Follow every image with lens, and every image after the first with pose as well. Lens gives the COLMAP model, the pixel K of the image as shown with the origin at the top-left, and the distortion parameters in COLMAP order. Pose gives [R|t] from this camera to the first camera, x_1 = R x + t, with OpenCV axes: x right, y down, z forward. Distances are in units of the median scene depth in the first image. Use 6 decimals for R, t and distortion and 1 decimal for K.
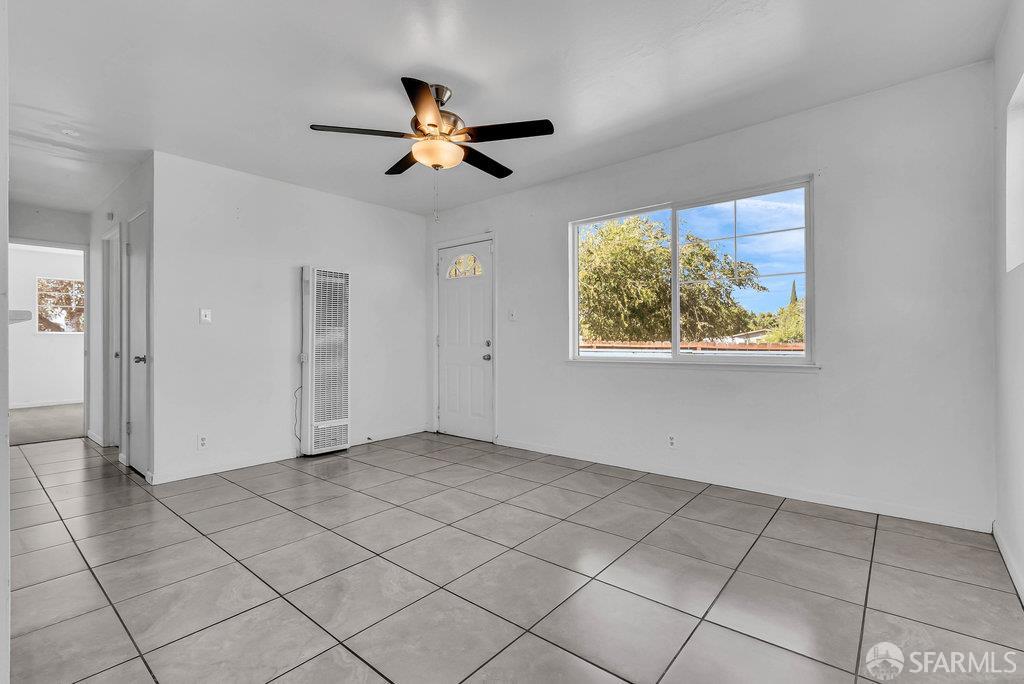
lens RADIAL K [[473.2, 0, 510.2], [0, 473.2, 338.2], [0, 0, 1]] dist [-0.005624, 0.000648]
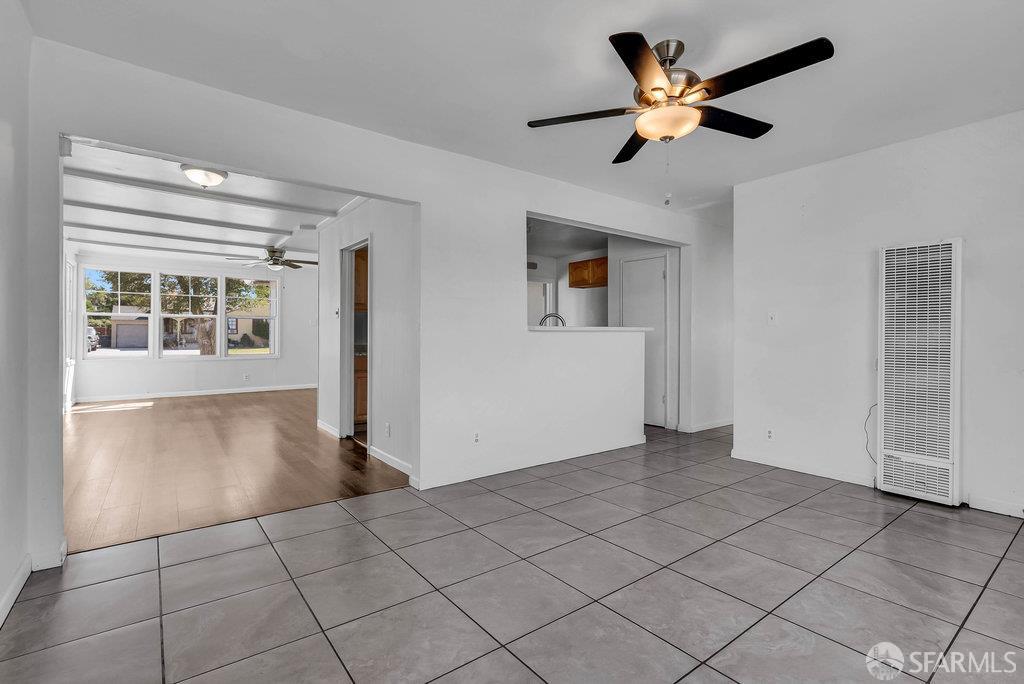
lens RADIAL K [[473.2, 0, 510.2], [0, 473.2, 338.2], [0, 0, 1]] dist [-0.005624, 0.000648]
pose [[-0.224905, 0.003689, -0.974374, 0.662626], [-0.001917, 0.999989, 0.004229, -0.001923], [0.974379, 0.002819, -0.224896, 0.847583]]
